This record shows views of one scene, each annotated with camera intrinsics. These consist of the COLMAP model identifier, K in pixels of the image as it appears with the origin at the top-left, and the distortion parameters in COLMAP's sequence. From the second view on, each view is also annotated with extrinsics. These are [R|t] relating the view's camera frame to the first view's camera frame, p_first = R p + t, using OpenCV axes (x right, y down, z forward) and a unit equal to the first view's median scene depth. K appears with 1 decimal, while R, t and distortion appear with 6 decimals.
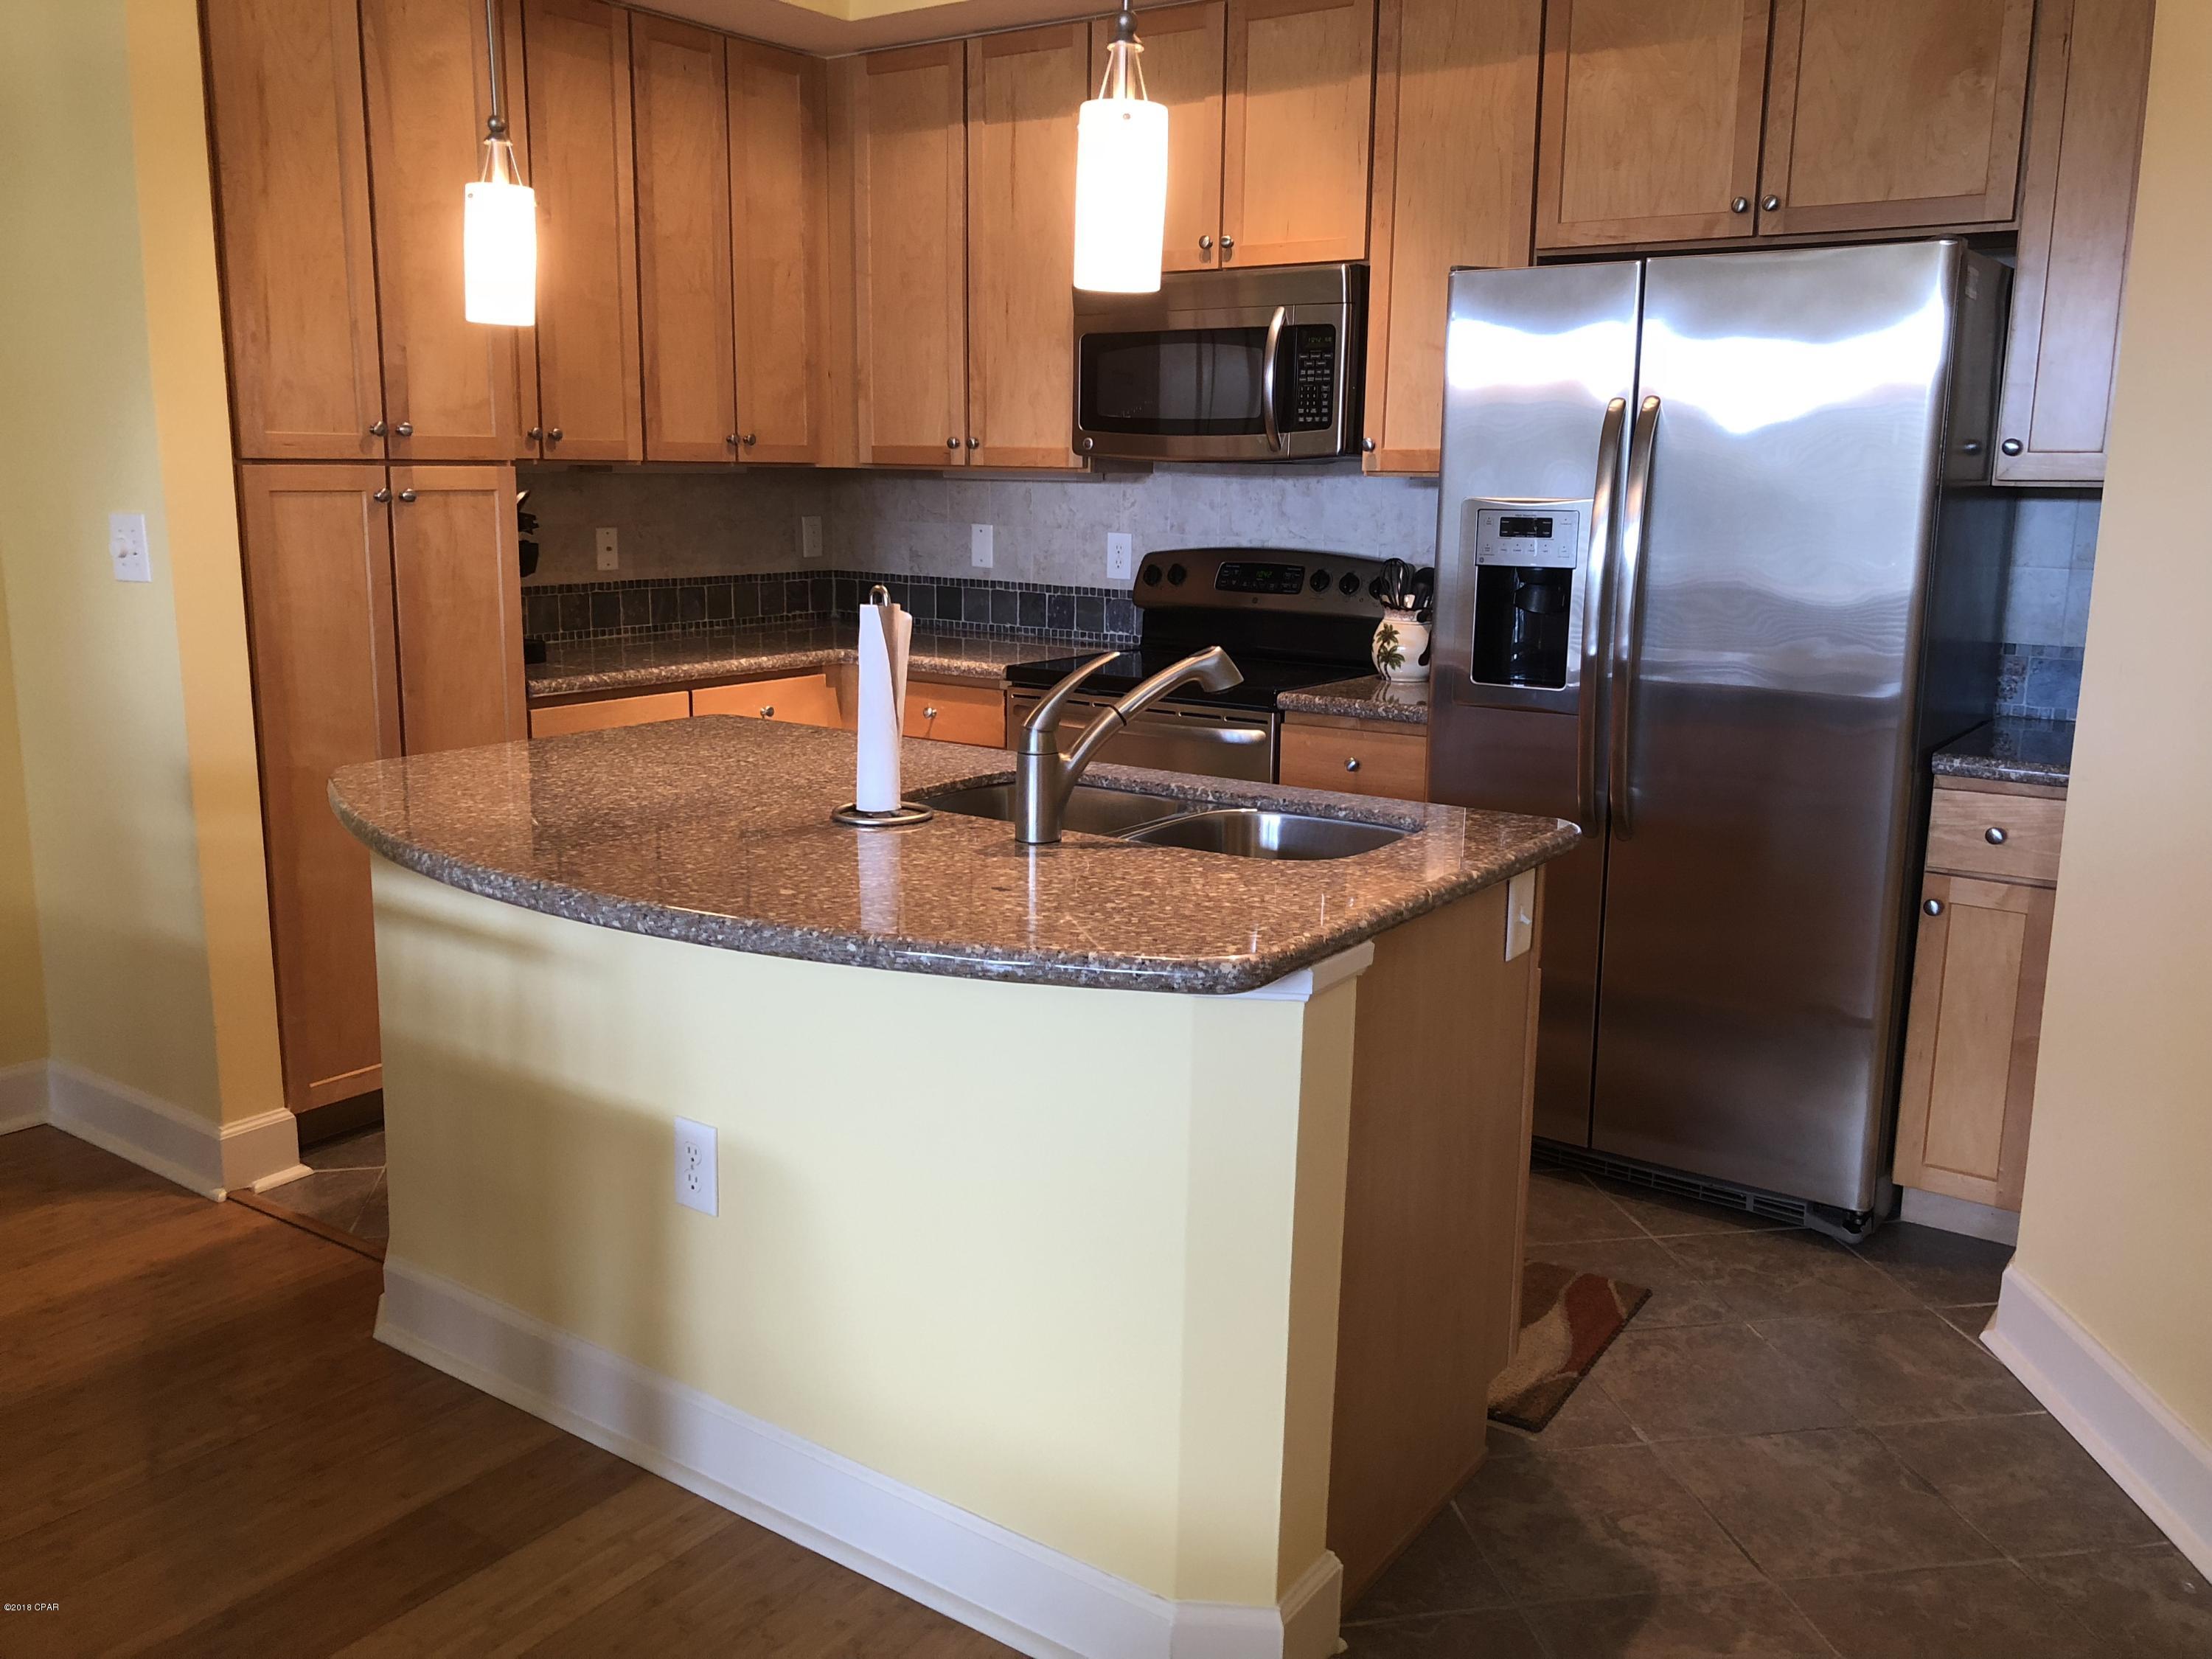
lens RADIAL K [[1839.7, 0, 1095.0], [0, 1839.7, 831.7], [0, 0, 1]] dist [0.046359, -0.049002]
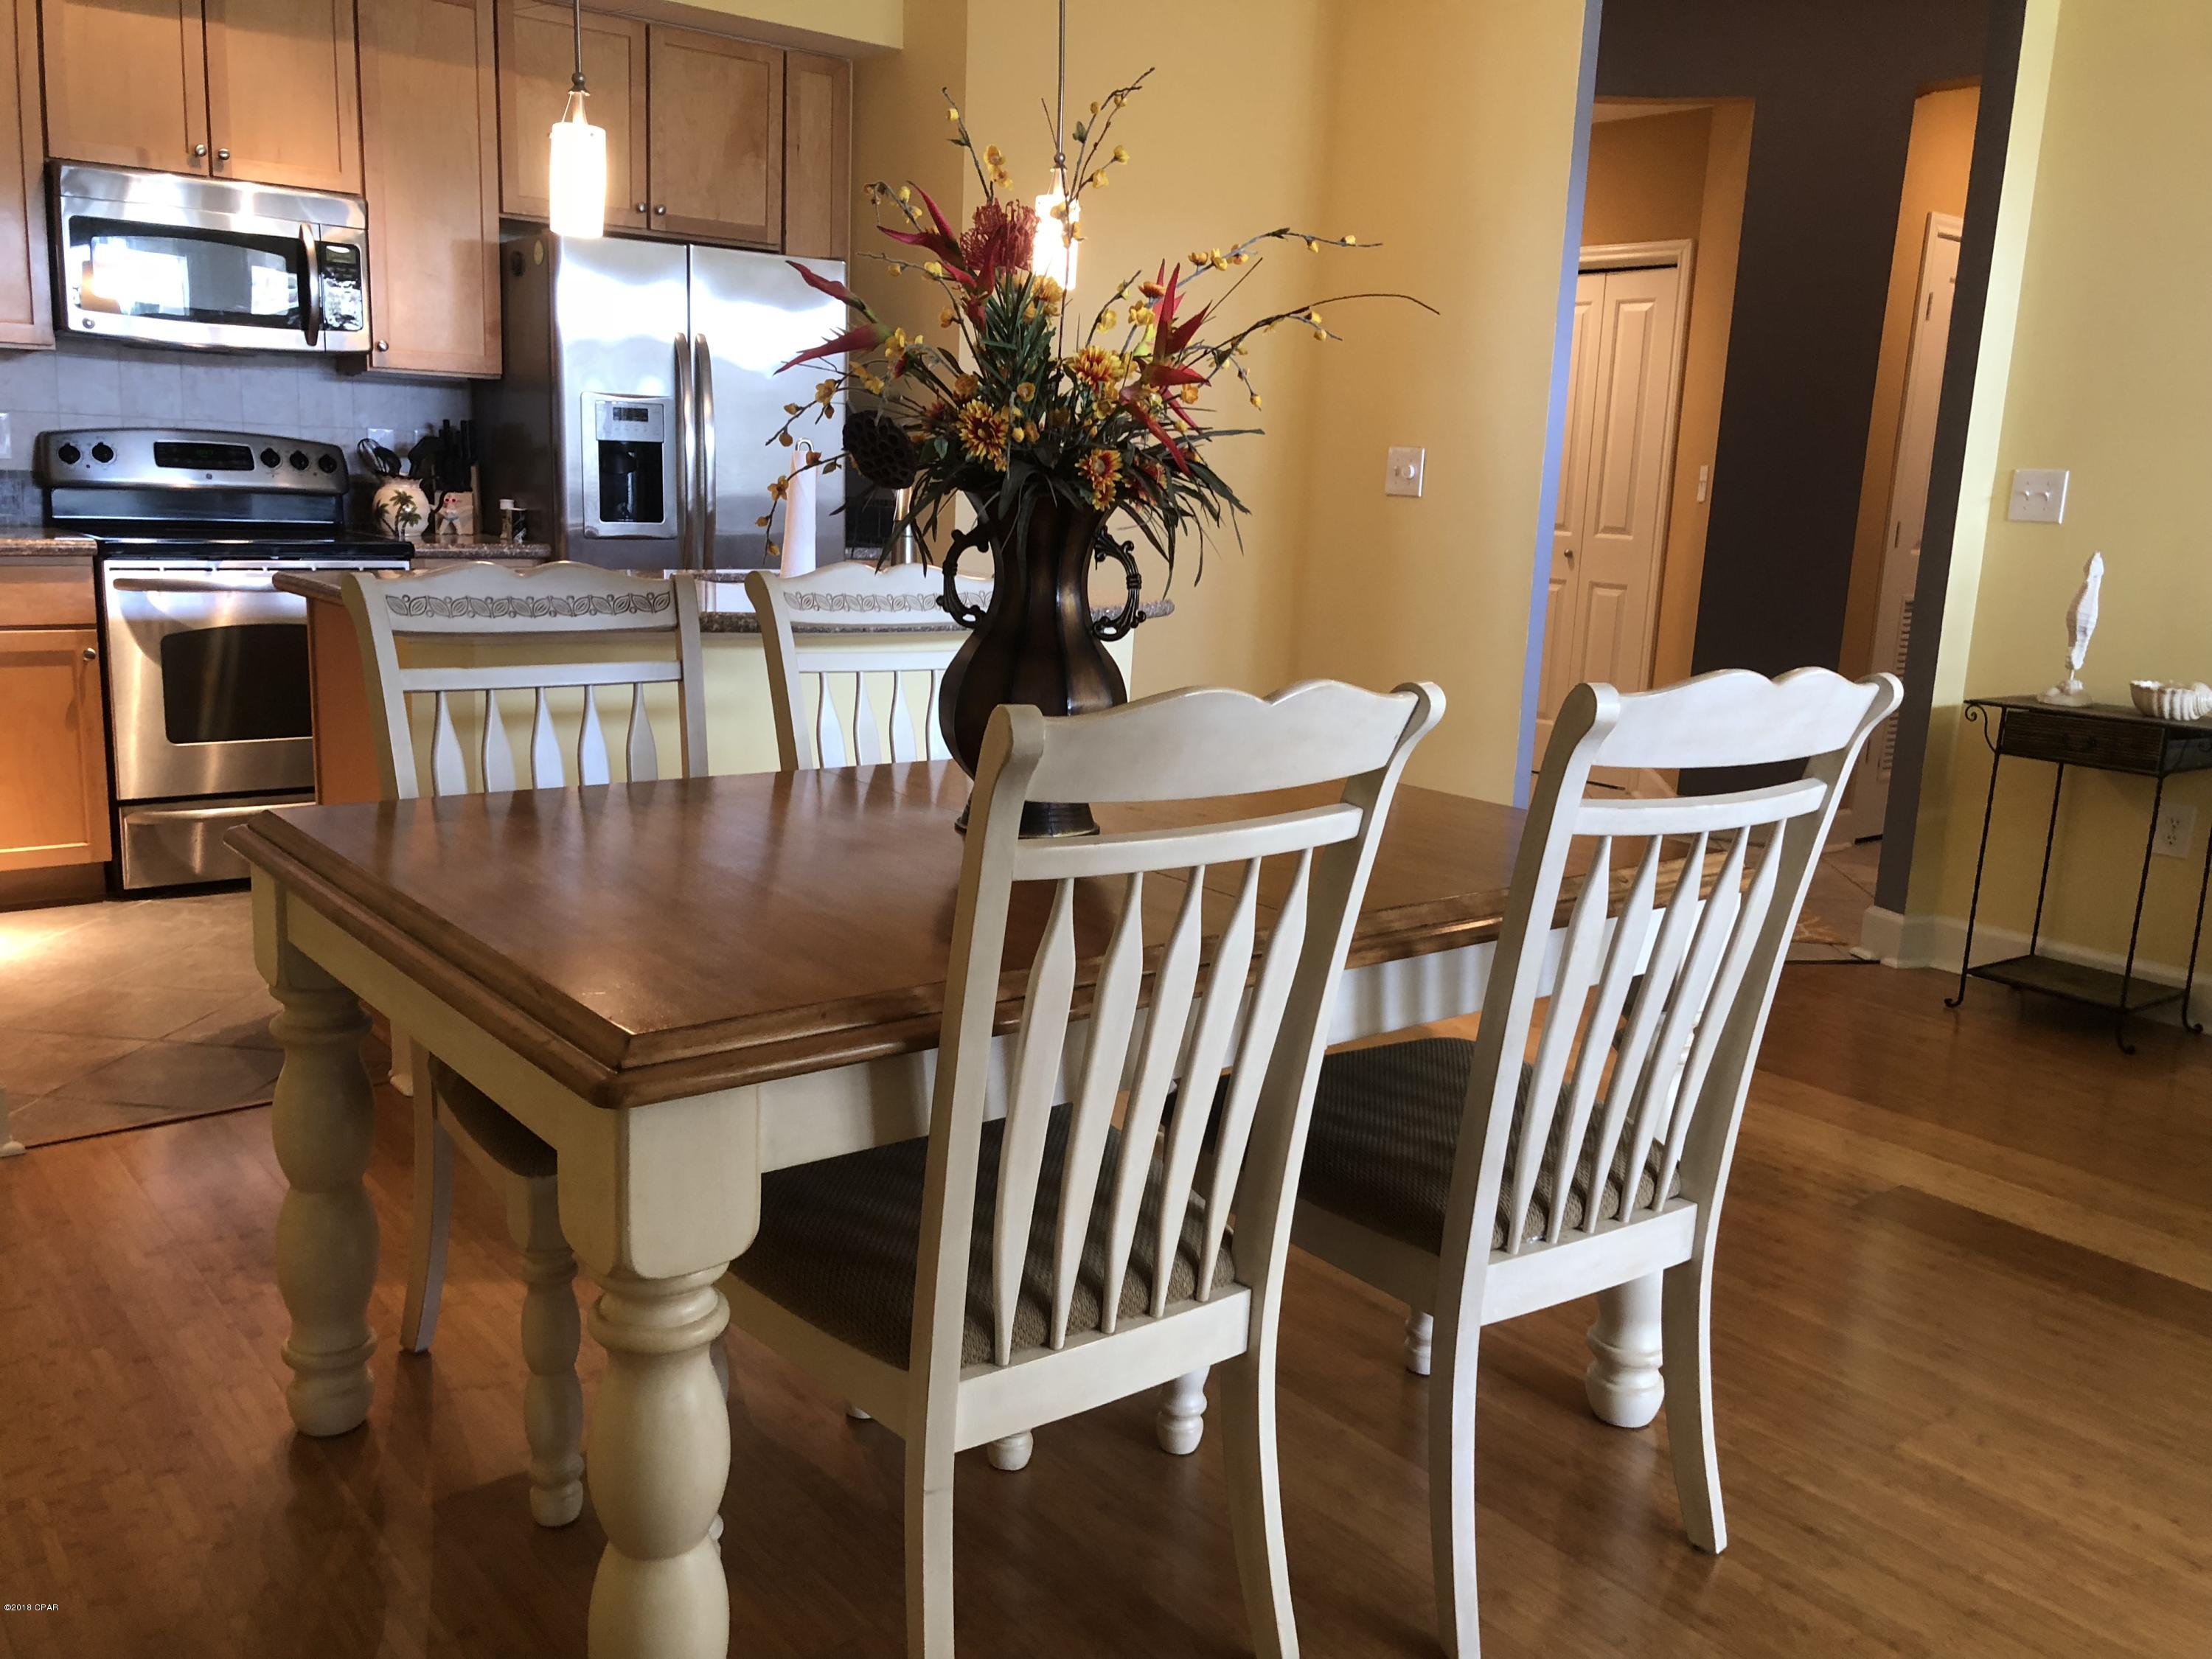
lens RADIAL K [[1839.7, 0, 1097.0], [0, 1839.7, 829.9], [0, 0, 1]] dist [0.046359, -0.049002]
pose [[0.284448, -0.187776, 0.940122, -0.884757], [0.151306, 0.977133, 0.149388, -0.004069], [-0.946676, 0.099753, 0.306356, 0.179812]]
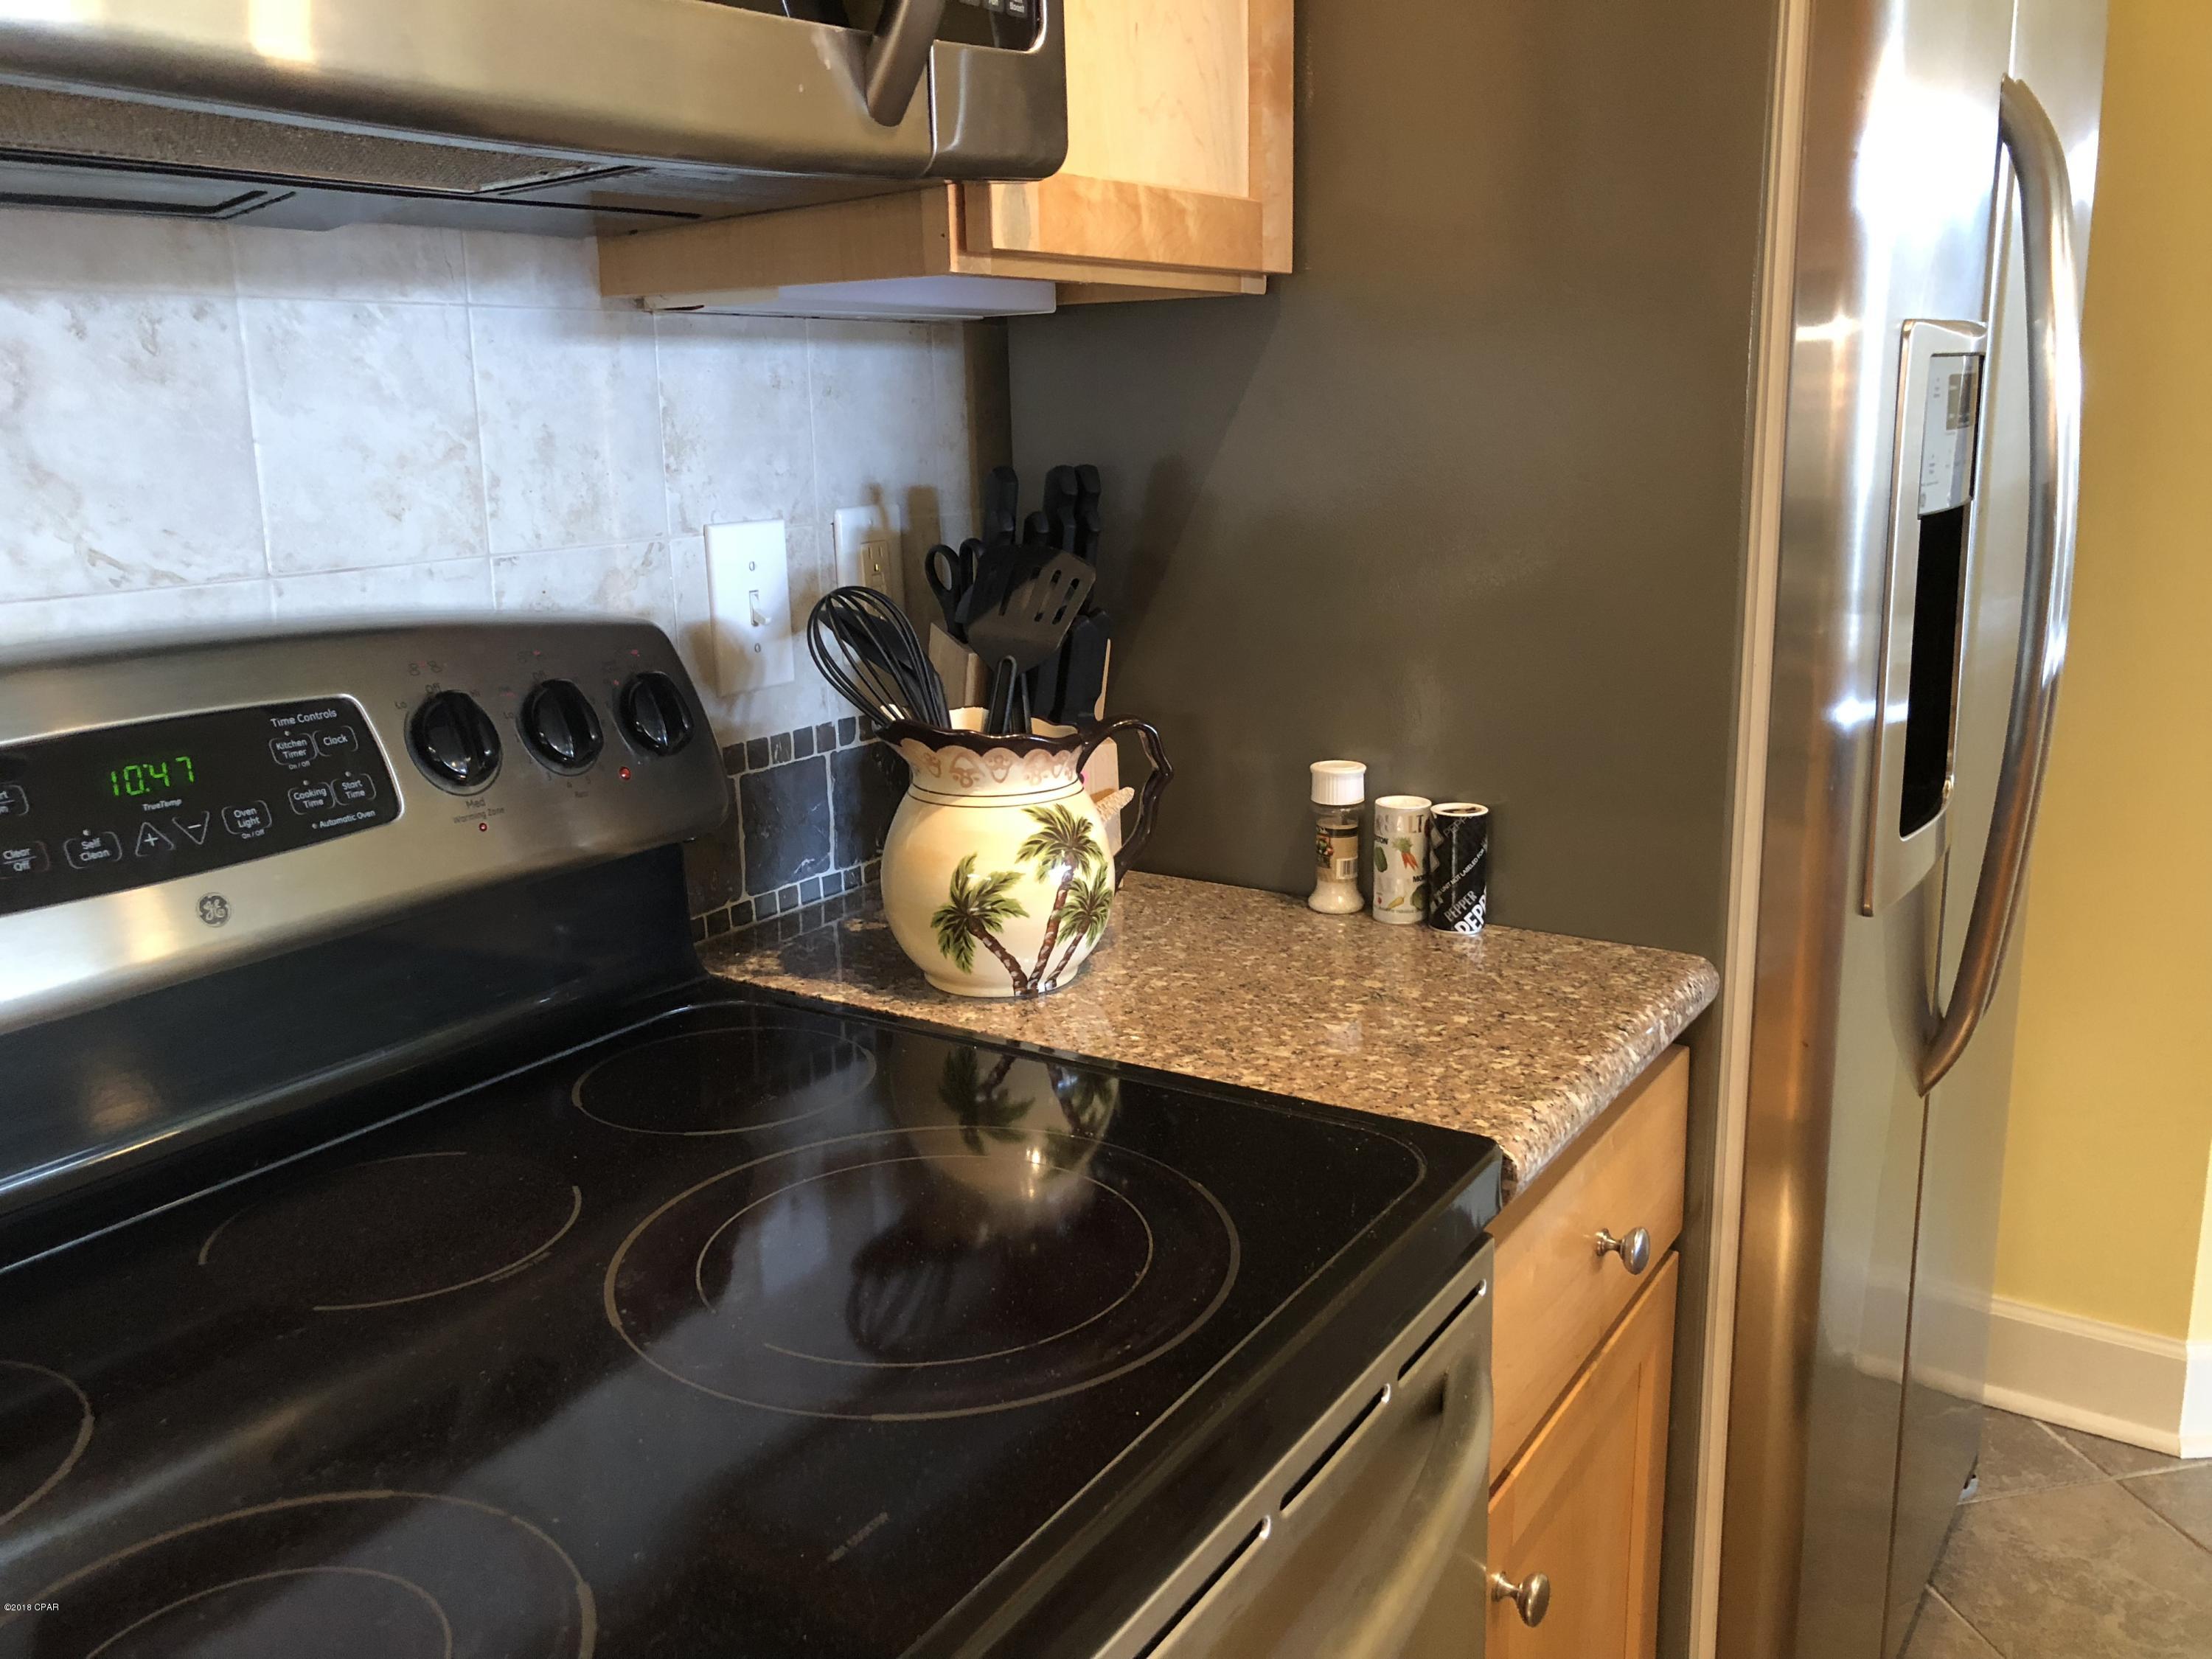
lens RADIAL K [[1839.7, 0, 1114.3], [0, 1839.7, 823.2], [0, 0, 1]] dist [0.046359, -0.049002]
pose [[-0.048503, -0.242386, 0.968967, -0.113177], [0.215148, 0.944800, 0.247111, -0.169510], [-0.975376, 0.220457, 0.006323, 0.937747]]
